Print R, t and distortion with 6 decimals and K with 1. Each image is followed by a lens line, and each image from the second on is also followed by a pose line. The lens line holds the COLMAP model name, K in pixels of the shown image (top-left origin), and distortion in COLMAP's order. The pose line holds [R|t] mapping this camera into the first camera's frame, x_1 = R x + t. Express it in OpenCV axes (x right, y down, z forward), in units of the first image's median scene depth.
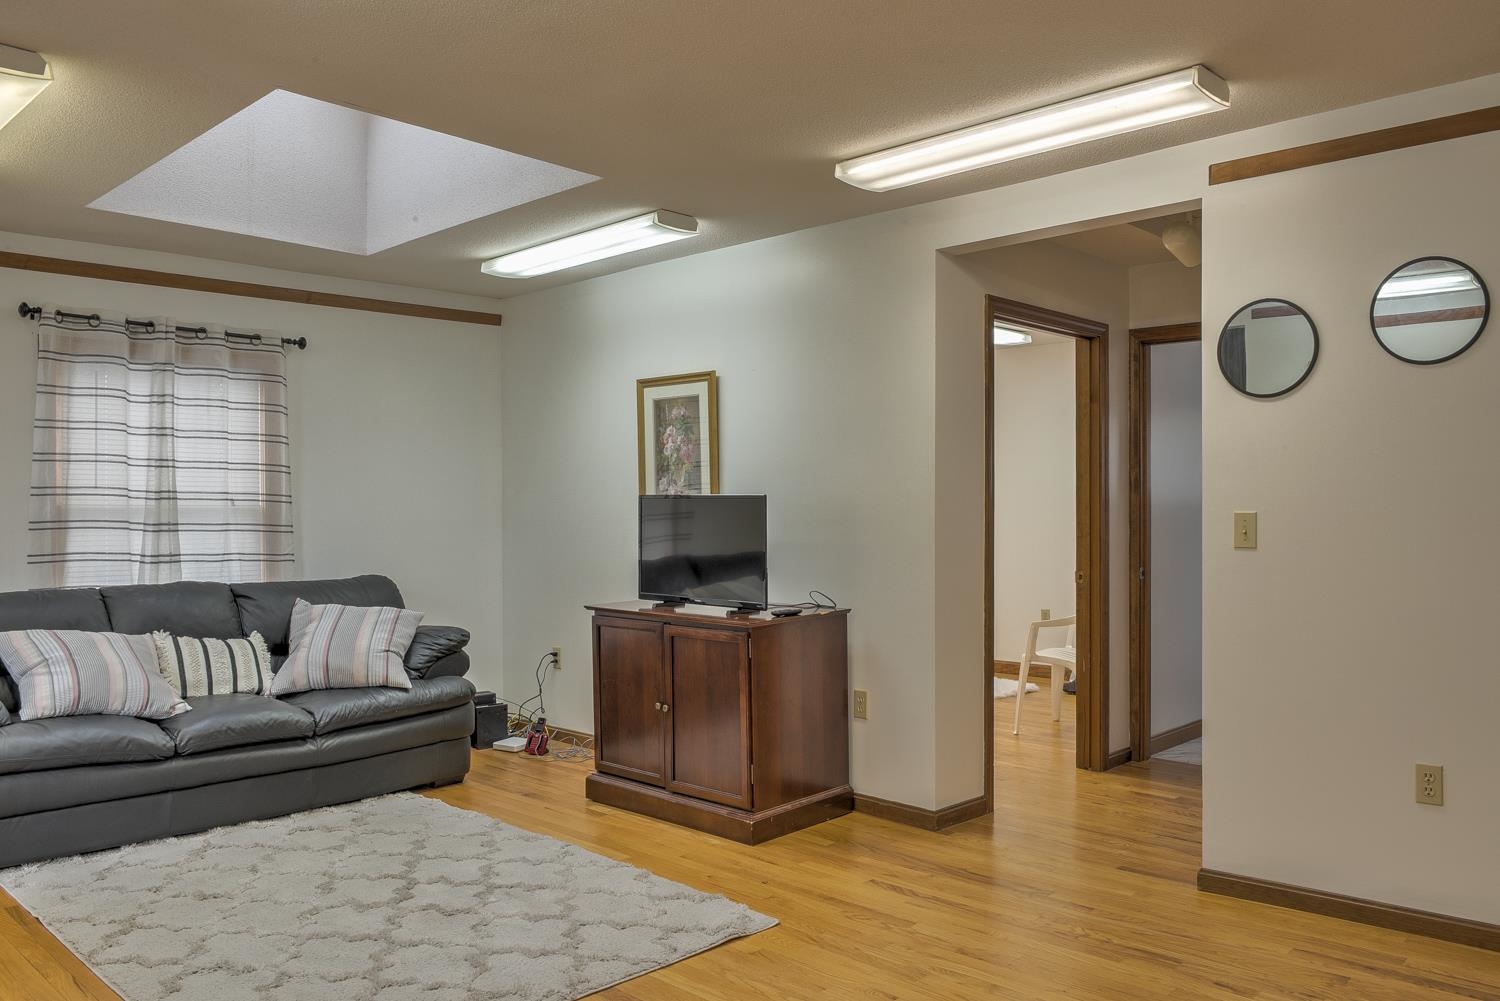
lens RADIAL K [[1136.7, 0, 750.0], [0, 1136.7, 500.5], [0, 0, 1]] dist [-0.005771, -0.002046]
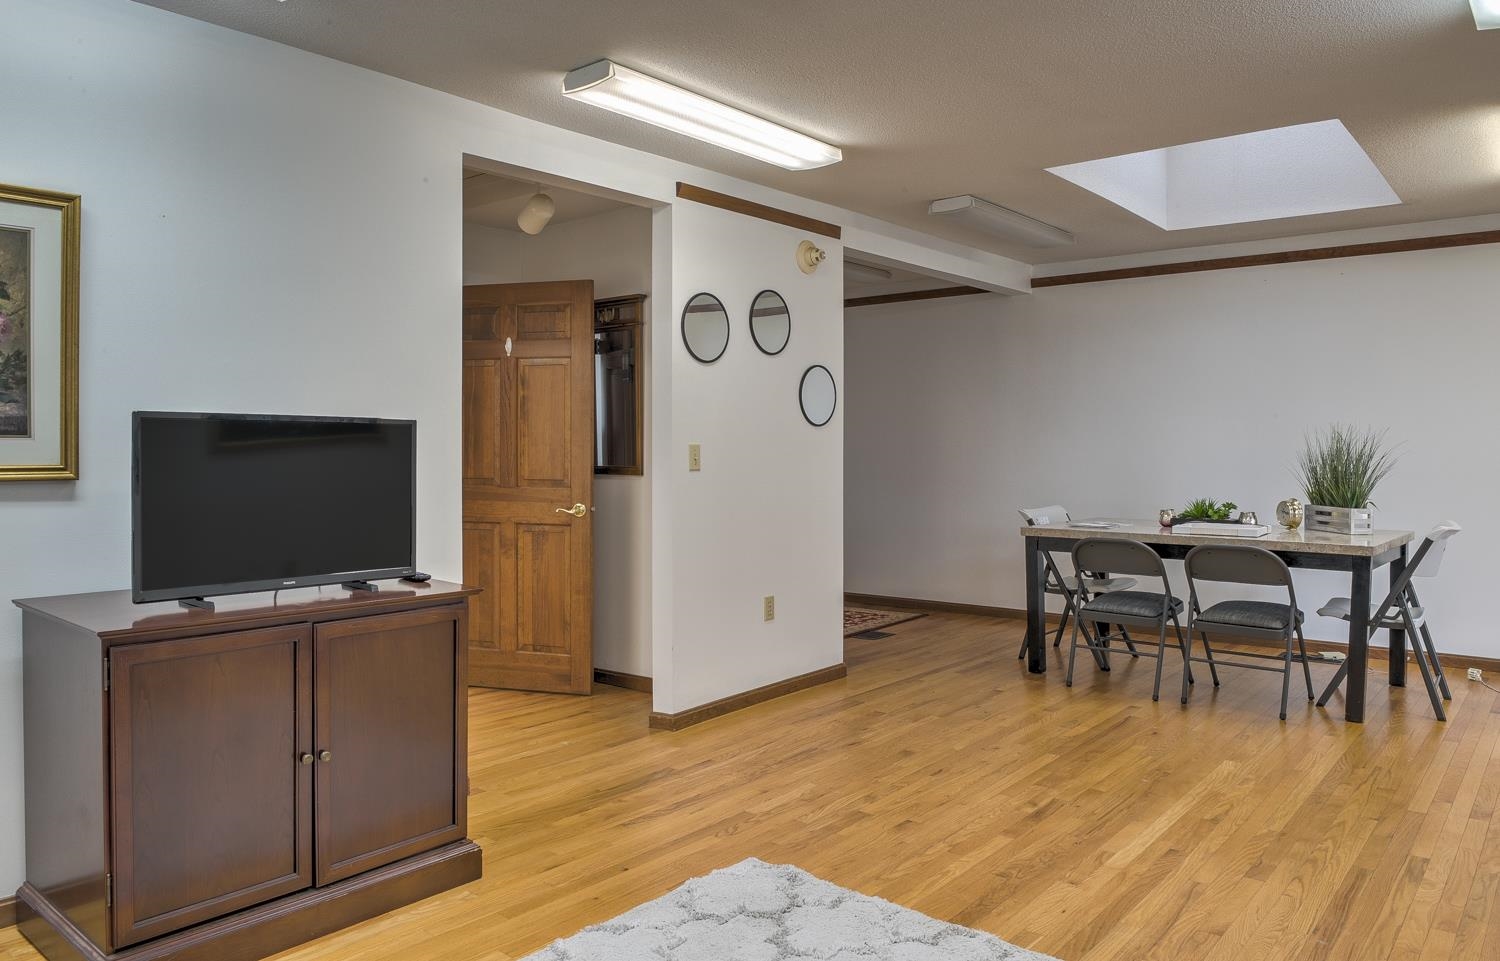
lens RADIAL K [[1051.1, 0, 750.5], [0, 1051.1, 453.6], [0, 0, 1]] dist [-0.003604, -0.001726]
pose [[-0.060327, -0.006406, 0.998158, -0.826025], [-0.005725, 0.999965, 0.006072, 0.013681], [-0.998162, -0.005349, -0.060361, 0.991877]]
